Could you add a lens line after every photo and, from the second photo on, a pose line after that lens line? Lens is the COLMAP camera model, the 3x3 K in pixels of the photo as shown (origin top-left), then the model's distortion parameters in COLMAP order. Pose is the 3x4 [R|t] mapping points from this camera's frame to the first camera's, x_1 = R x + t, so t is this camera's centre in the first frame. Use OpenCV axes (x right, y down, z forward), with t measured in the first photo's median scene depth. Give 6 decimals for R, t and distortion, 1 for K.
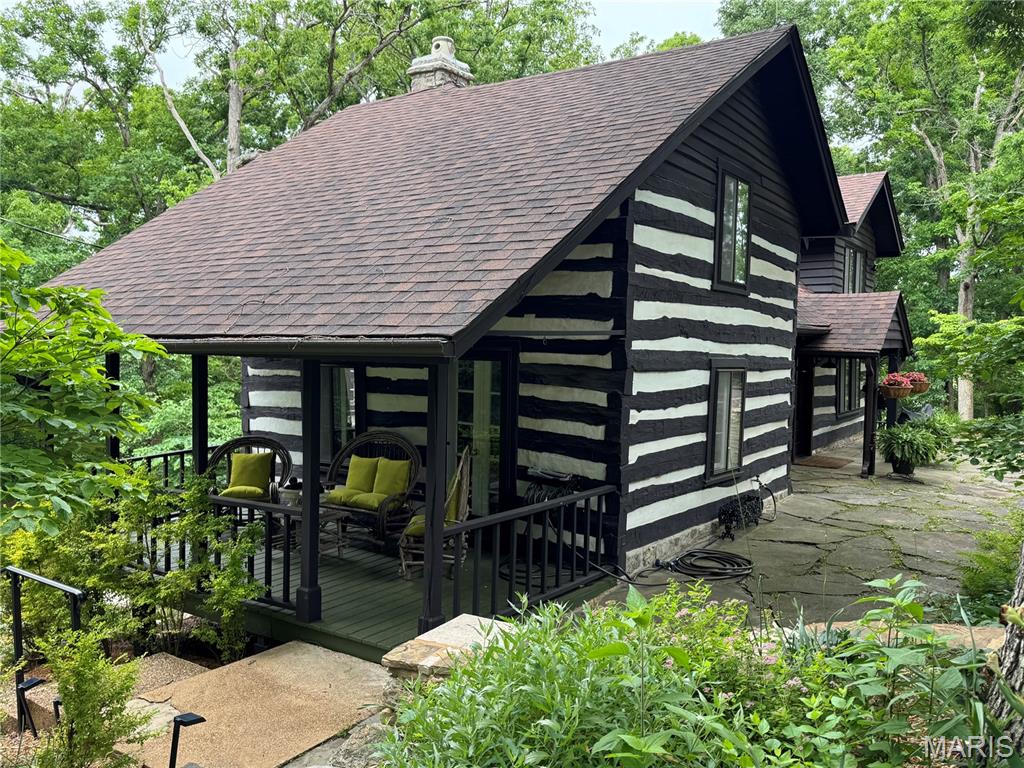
lens RADIAL K [[838.2, 0, 512.5], [0, 838.2, 433.7], [0, 0, 1]] dist [0.008860, 0.003843]
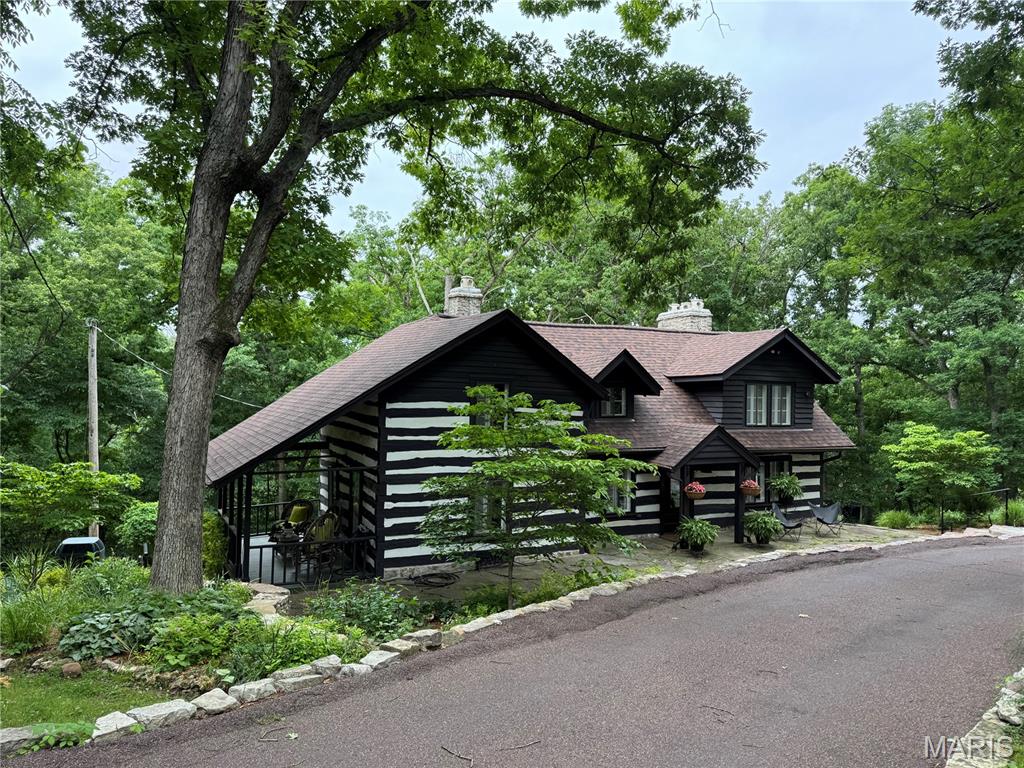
lens RADIAL K [[733.0, 0, 512.0], [0, 733.0, 384.0], [0, 0, 1]] dist [0.009435, 0.000176]
pose [[0.878853, 0.013570, -0.476899, 1.156701], [-0.066001, 0.993442, -0.093362, -0.153411], [0.472505, 0.113527, 0.873986, -0.470311]]
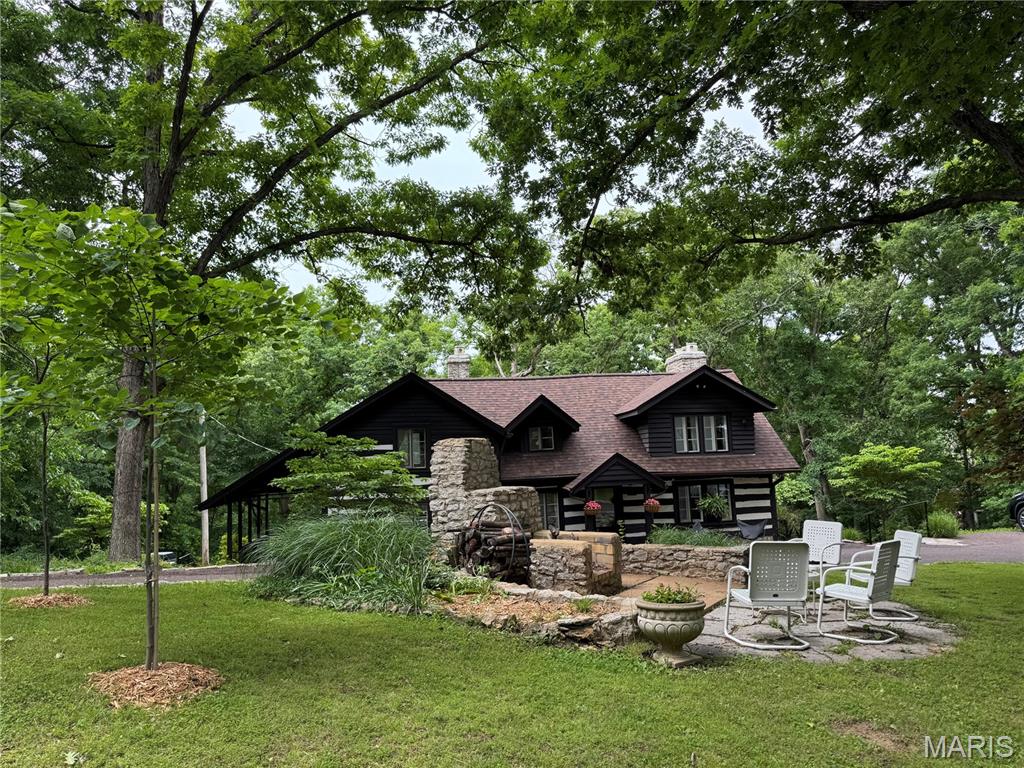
lens RADIAL K [[733.0, 0, 512.0], [0, 733.0, 384.0], [0, 0, 1]] dist [0.009435, 0.000176]
pose [[0.681660, -0.091464, -0.725930, 2.202232], [-0.033872, 0.987147, -0.156183, -0.104771], [0.730885, 0.131052, 0.669801, -0.298466]]
